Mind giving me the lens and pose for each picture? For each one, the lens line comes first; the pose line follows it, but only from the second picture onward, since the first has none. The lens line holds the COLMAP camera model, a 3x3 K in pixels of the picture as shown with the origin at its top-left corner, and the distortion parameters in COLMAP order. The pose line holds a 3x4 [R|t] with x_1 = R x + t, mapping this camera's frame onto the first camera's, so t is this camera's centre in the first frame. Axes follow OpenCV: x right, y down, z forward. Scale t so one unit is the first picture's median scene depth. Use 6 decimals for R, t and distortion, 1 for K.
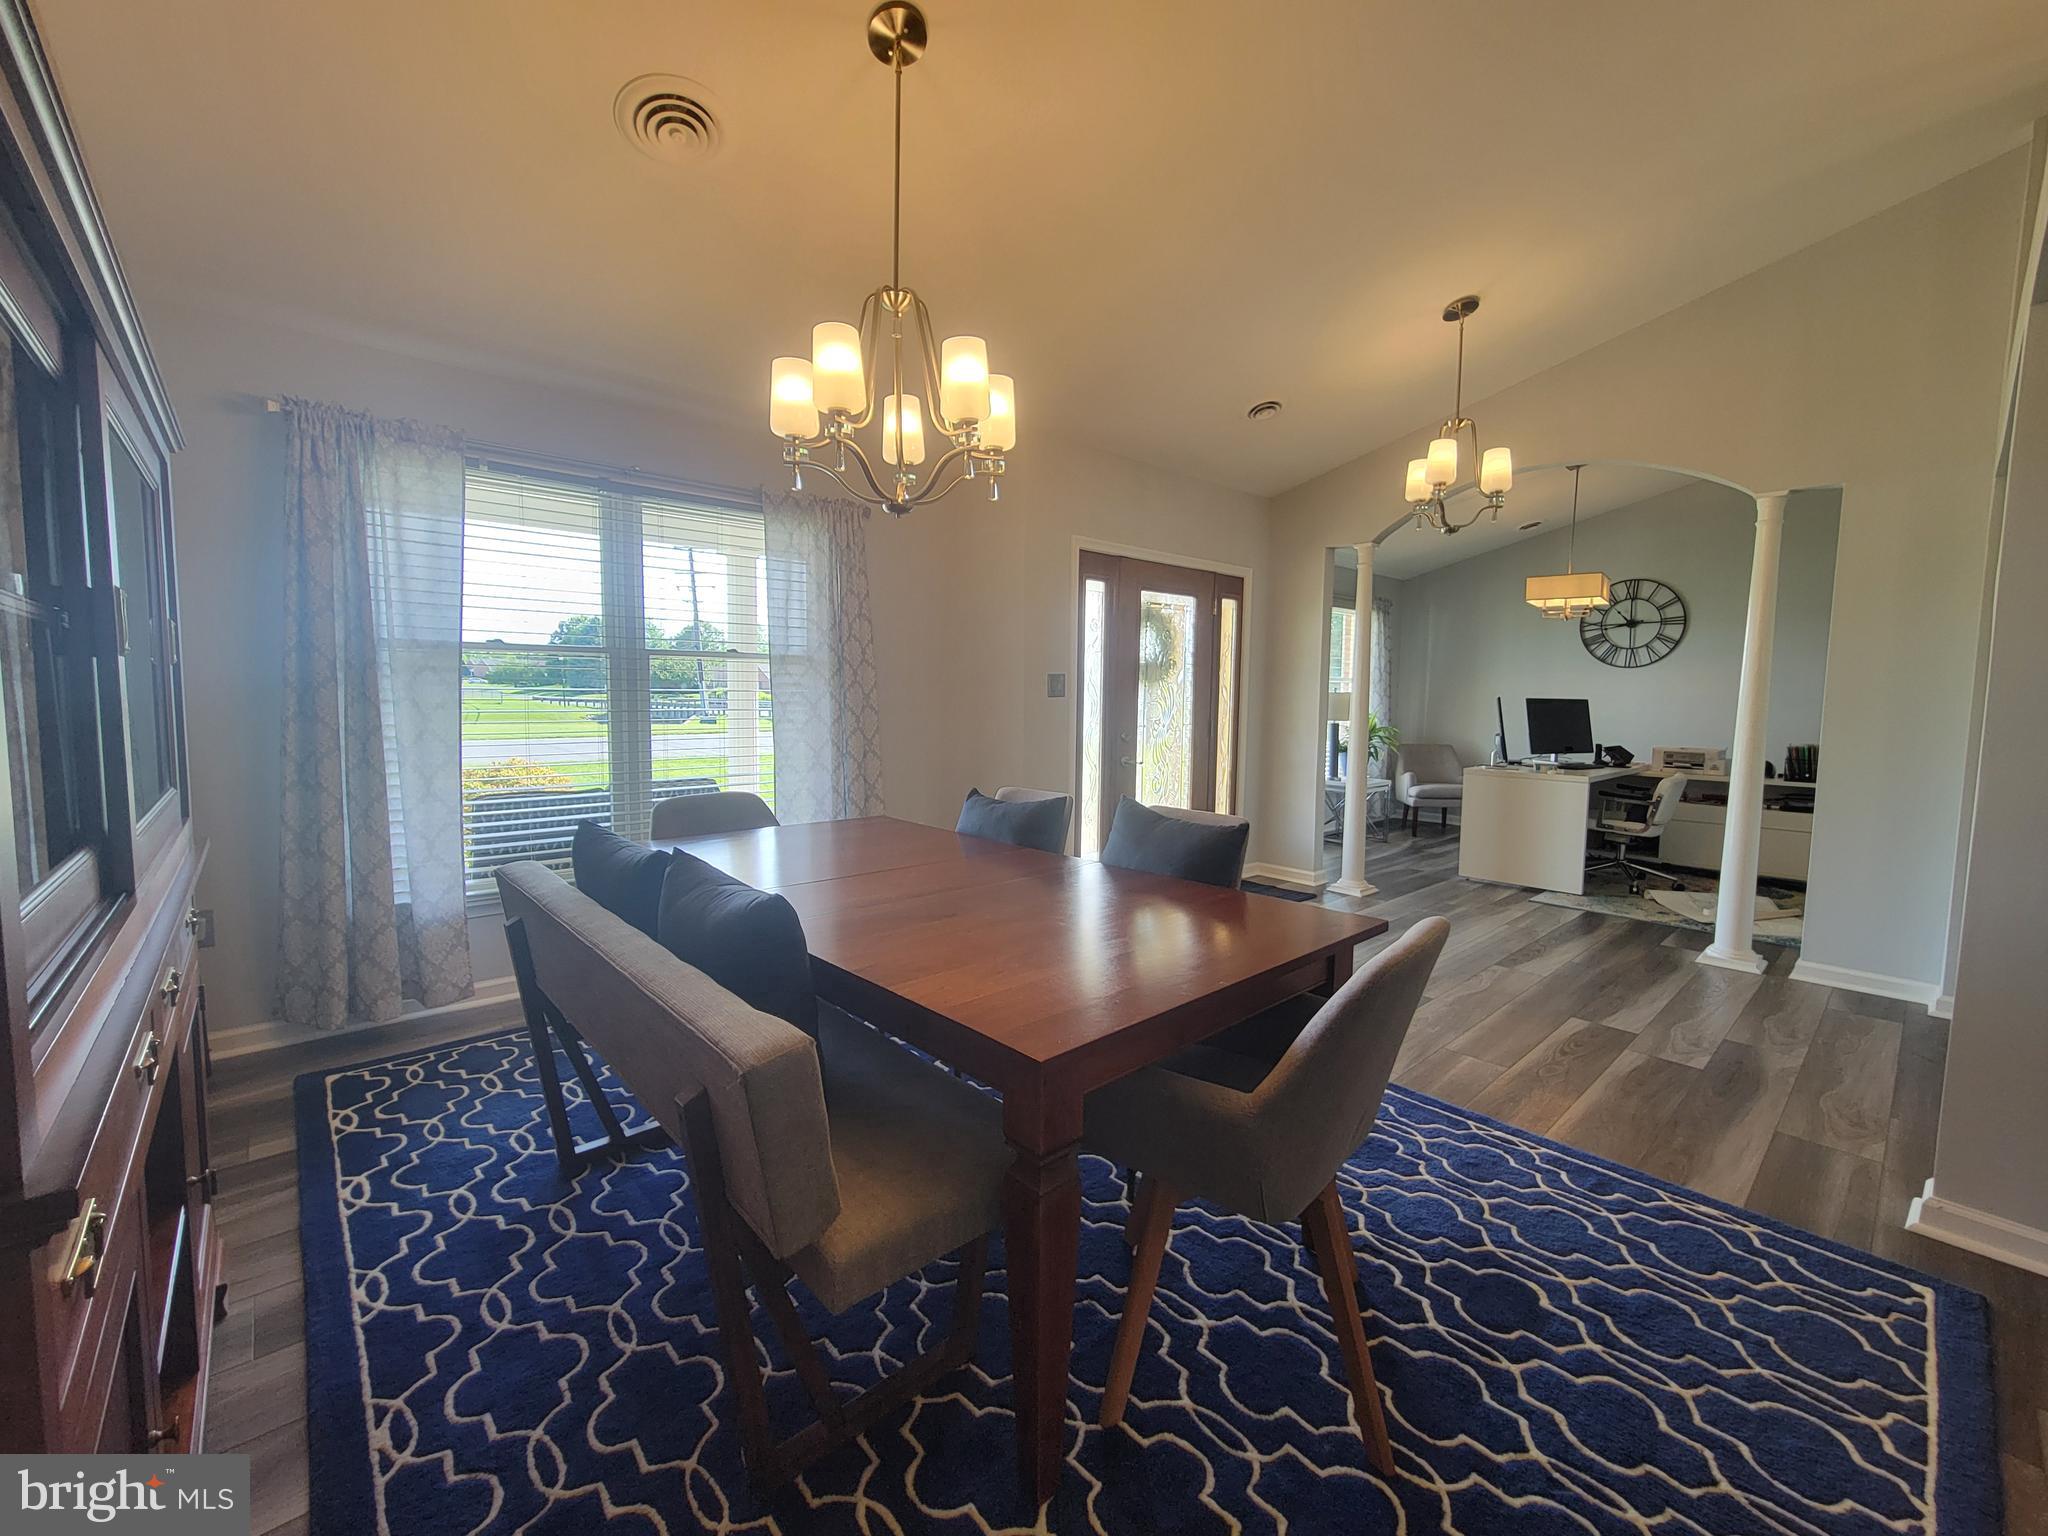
lens RADIAL K [[837.3, 0, 1037.4], [0, 837.3, 754.9], [0, 0, 1]] dist [-0.001108, 0.000160]
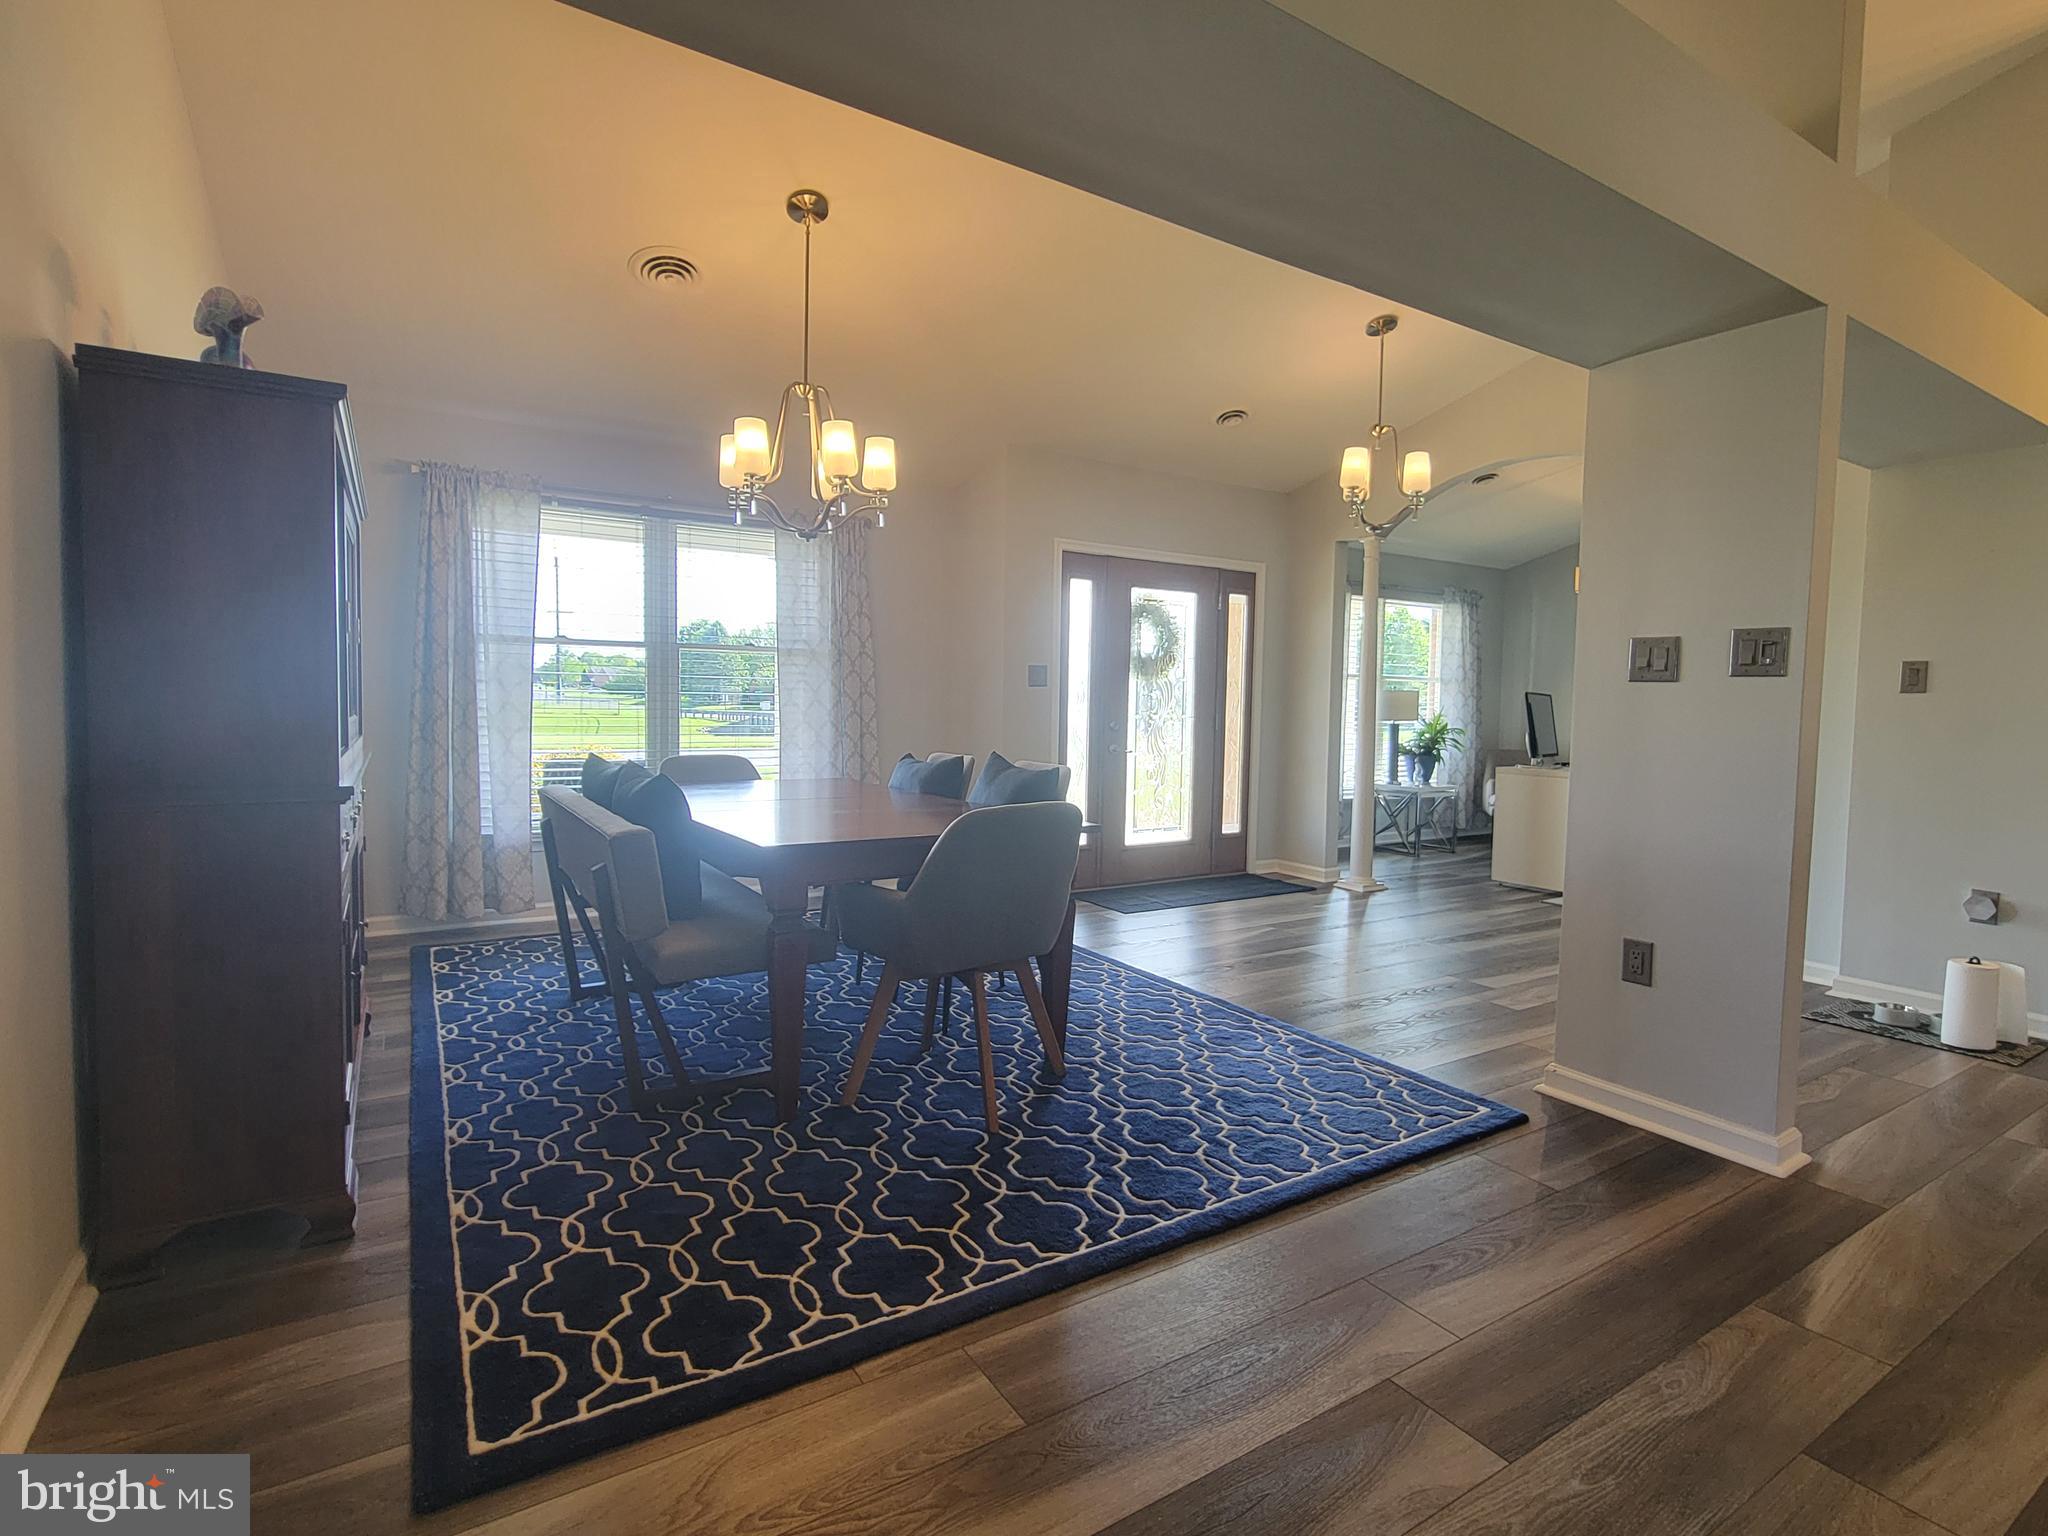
lens RADIAL K [[1002.1, 0, 1043.6], [0, 1002.1, 750.3], [0, 0, 1]] dist [-0.002538, 0.000359]
pose [[0.985611, 0.012928, -0.168535, 0.312891], [-0.018040, 0.999421, -0.028838, 0.063718], [0.168065, 0.031464, 0.985274, -0.348115]]
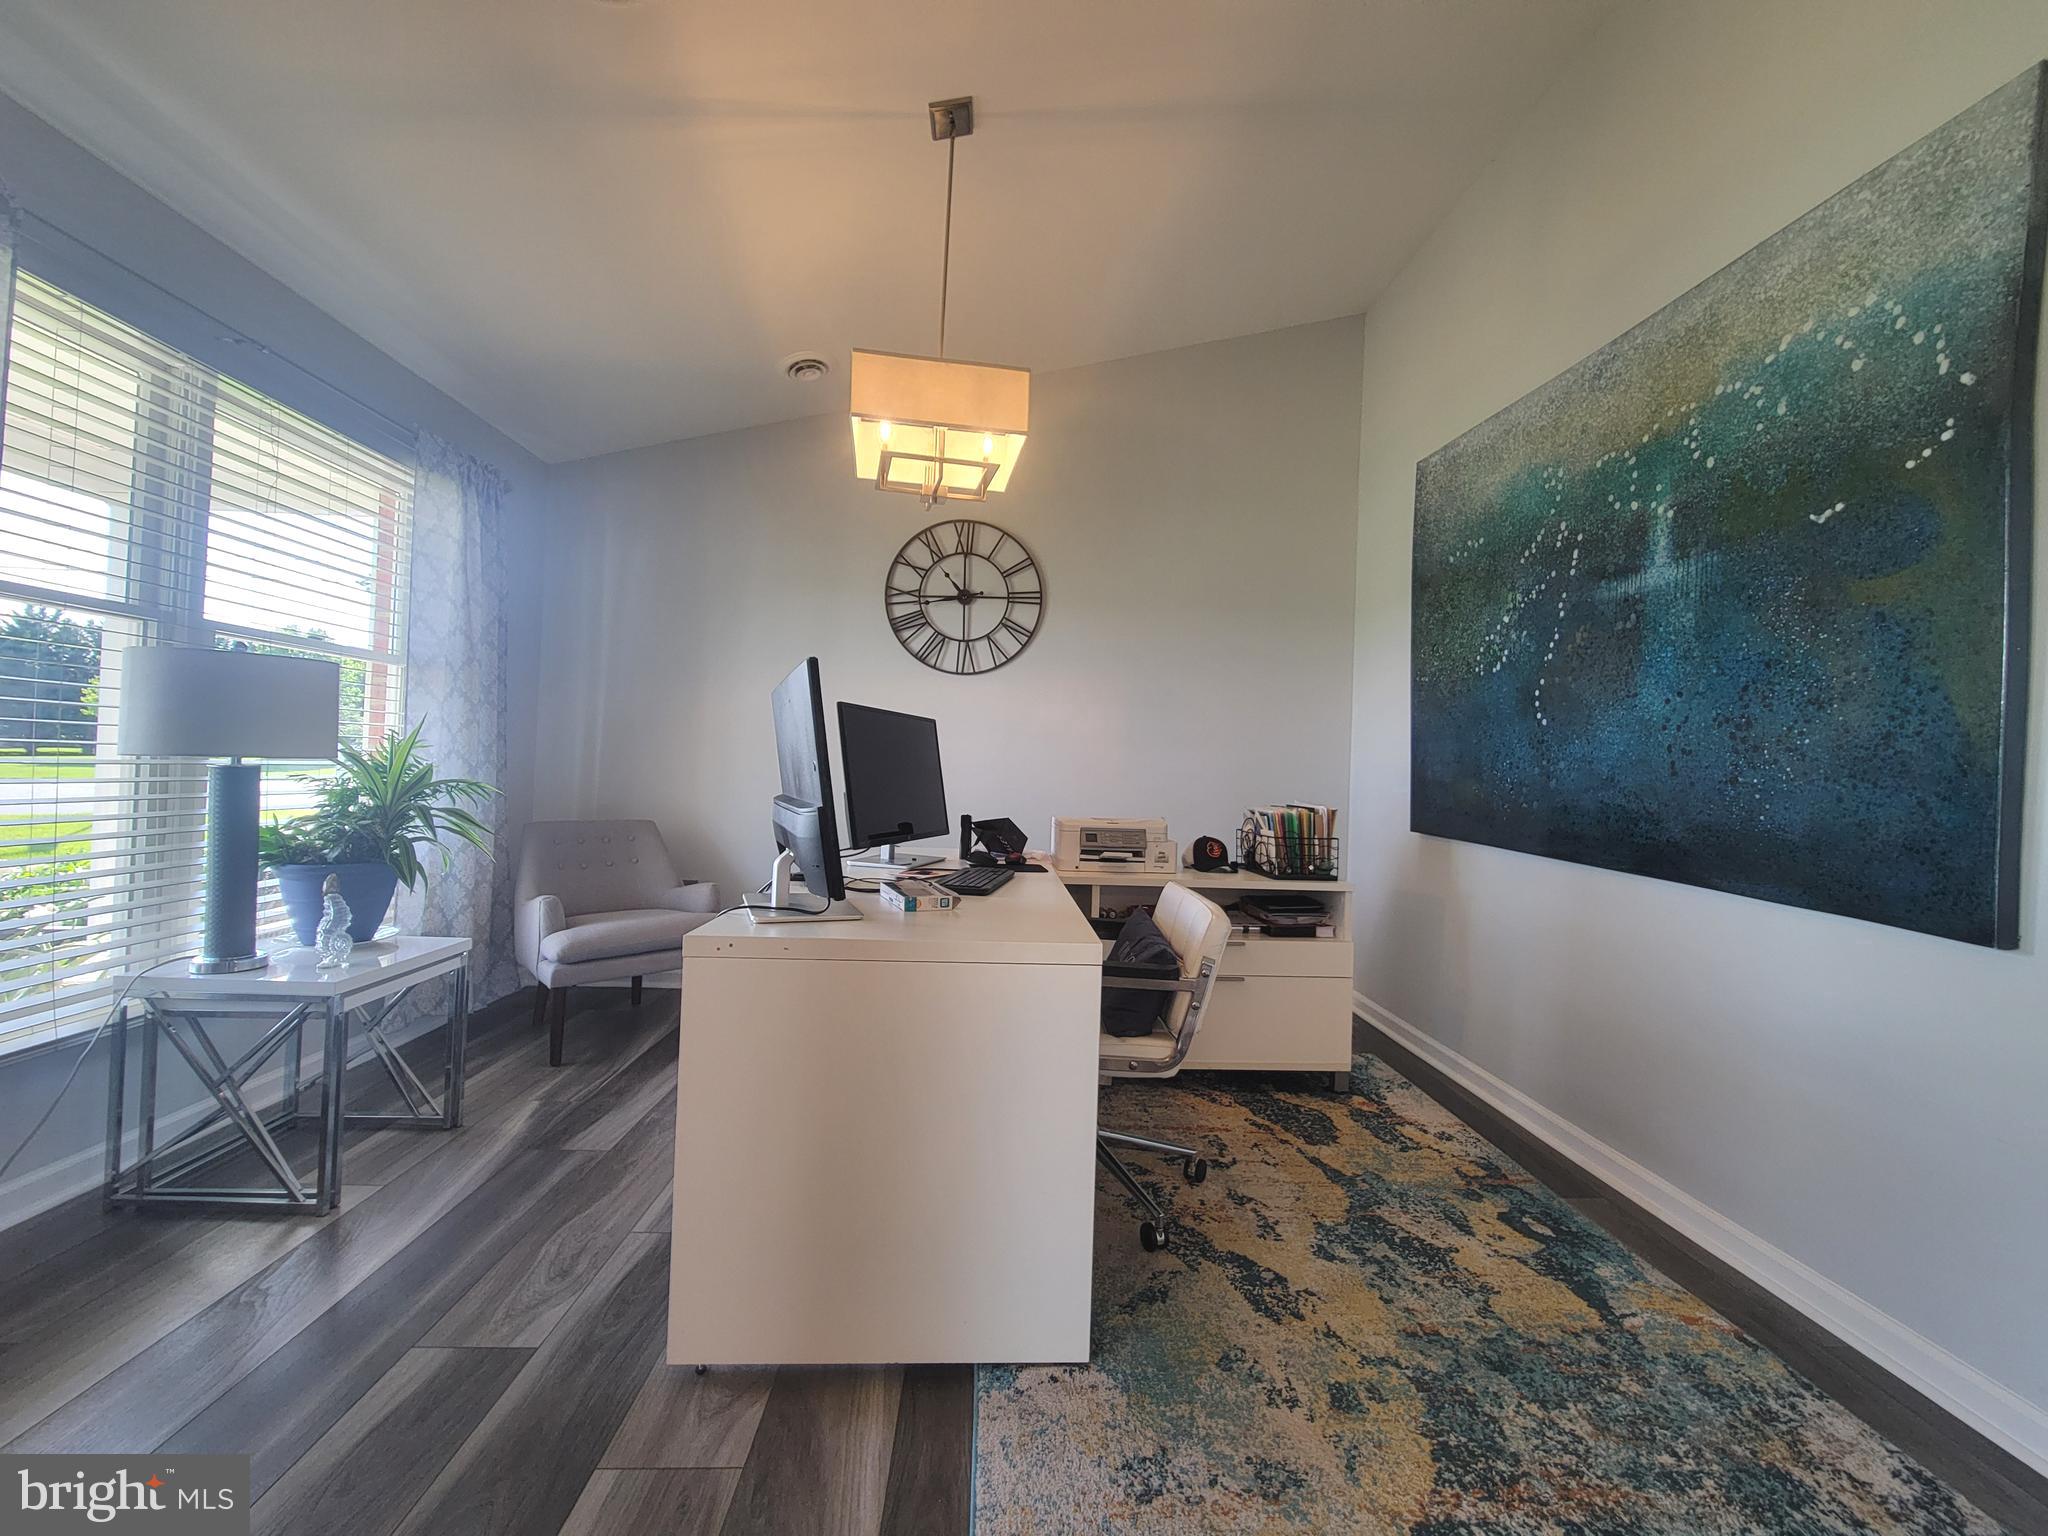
lens RADIAL K [[837.3, 0, 1037.4], [0, 837.3, 754.9], [0, 0, 1]] dist [-0.001108, 0.000160]
pose [[0.635160, 0.022835, 0.772043, 0.617309], [0.030554, 0.998038, -0.054656, -0.035994], [-0.771776, 0.058305, 0.633215, 1.228394]]
